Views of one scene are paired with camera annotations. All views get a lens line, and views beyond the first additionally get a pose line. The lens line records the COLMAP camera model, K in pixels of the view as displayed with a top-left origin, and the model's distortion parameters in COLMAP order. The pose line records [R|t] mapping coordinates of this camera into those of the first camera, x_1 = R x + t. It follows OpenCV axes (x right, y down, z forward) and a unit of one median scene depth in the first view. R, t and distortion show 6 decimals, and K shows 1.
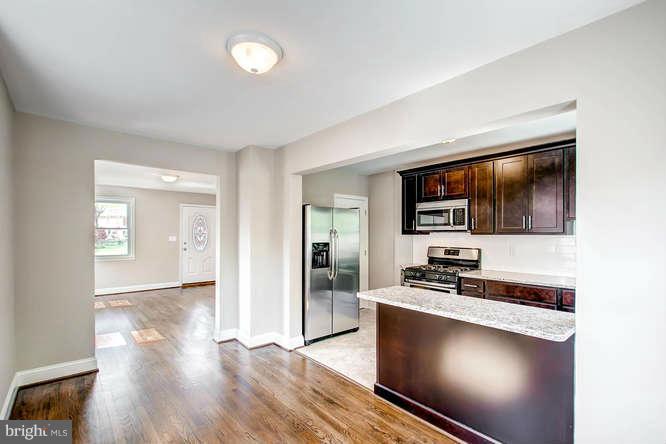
lens RADIAL K [[306.6, 0, 331.4], [0, 306.6, 232.2], [0, 0, 1]] dist [-0.001819, -0.000173]
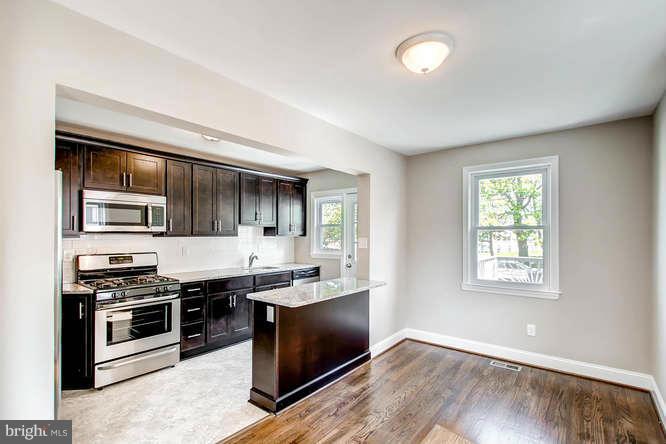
lens RADIAL K [[316.9, 0, 334.9], [0, 316.9, 231.9], [0, 0, 1]] dist [-0.000669, -0.000285]
pose [[-0.199858, 0.007497, 0.979796, -0.540500], [-0.003893, 0.999957, -0.008445, -0.000589], [-0.979817, -0.005502, -0.199821, 0.678924]]
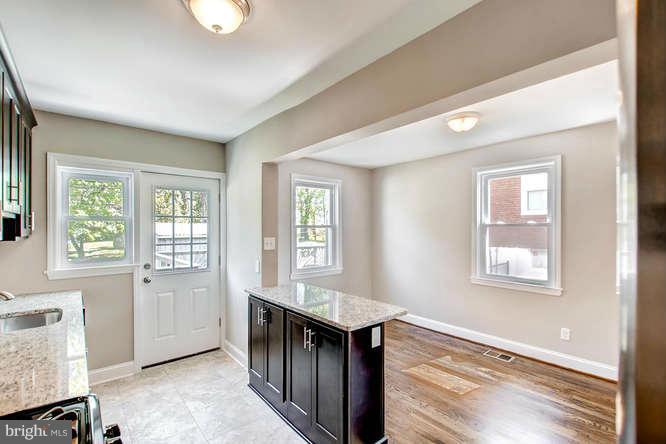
lens RADIAL K [[306.6, 0, 331.4], [0, 306.6, 232.2], [0, 0, 1]] dist [-0.001819, -0.000173]
pose [[-0.999847, -0.000717, 0.017462, 0.174150], [-0.000575, 0.999967, 0.008137, -0.011043], [-0.017467, 0.008126, -0.999814, 1.167433]]
